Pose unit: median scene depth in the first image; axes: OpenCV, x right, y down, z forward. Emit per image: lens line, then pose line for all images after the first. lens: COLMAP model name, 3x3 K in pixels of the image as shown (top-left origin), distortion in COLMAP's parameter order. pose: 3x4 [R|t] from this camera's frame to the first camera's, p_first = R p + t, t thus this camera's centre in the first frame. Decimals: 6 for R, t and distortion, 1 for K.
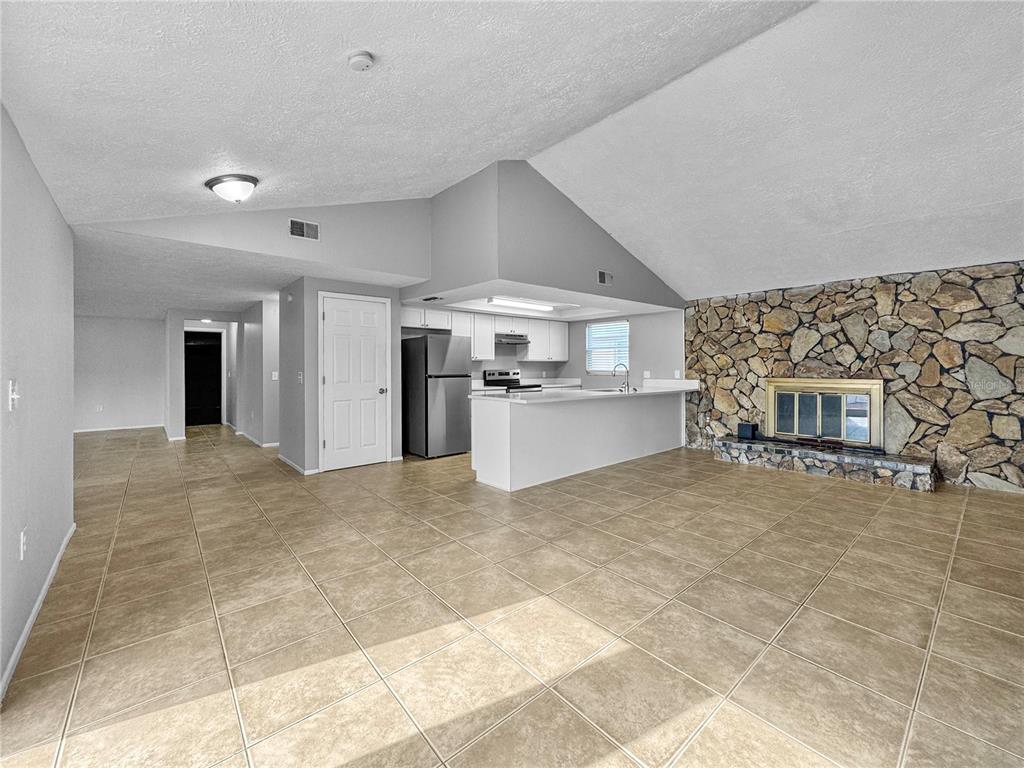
lens RADIAL K [[413.0, 0, 513.5], [0, 413.0, 366.8], [0, 0, 1]] dist [-0.002135, 0.000108]
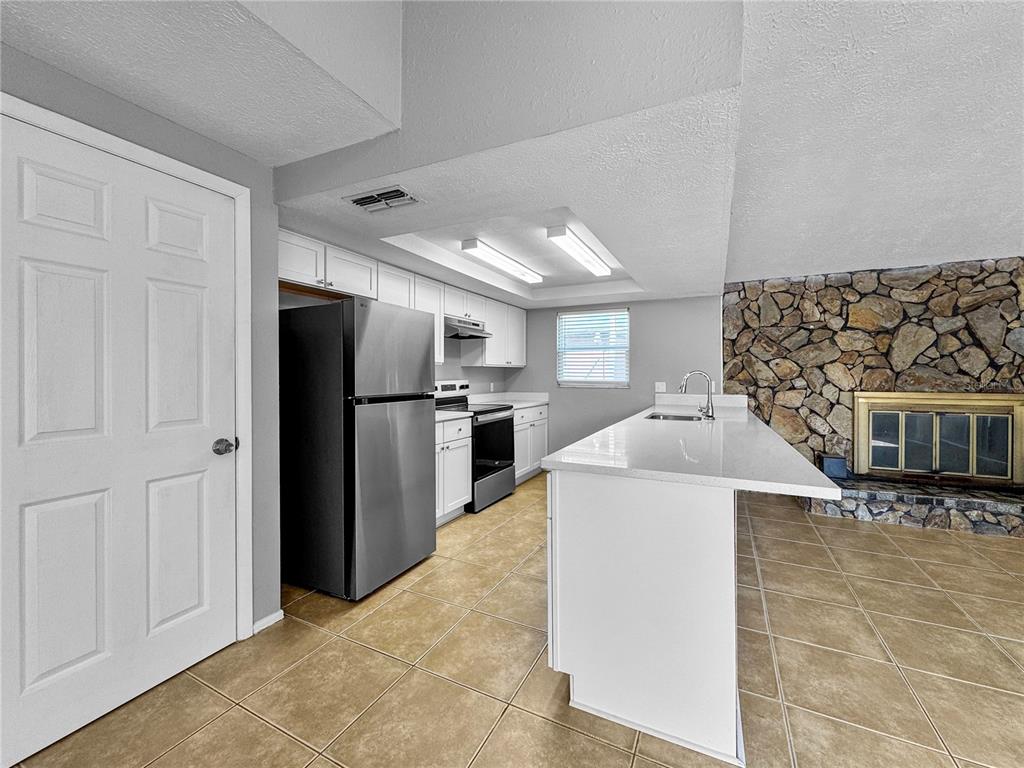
lens RADIAL K [[413.0, 0, 512.9], [0, 413.0, 375.2], [0, 0, 1]] dist [-0.002135, 0.000108]
pose [[0.923583, 0.001346, 0.383396, -0.230613], [-0.001924, 0.999998, 0.001125, -0.002184], [-0.383393, -0.001777, 0.923584, 0.596149]]
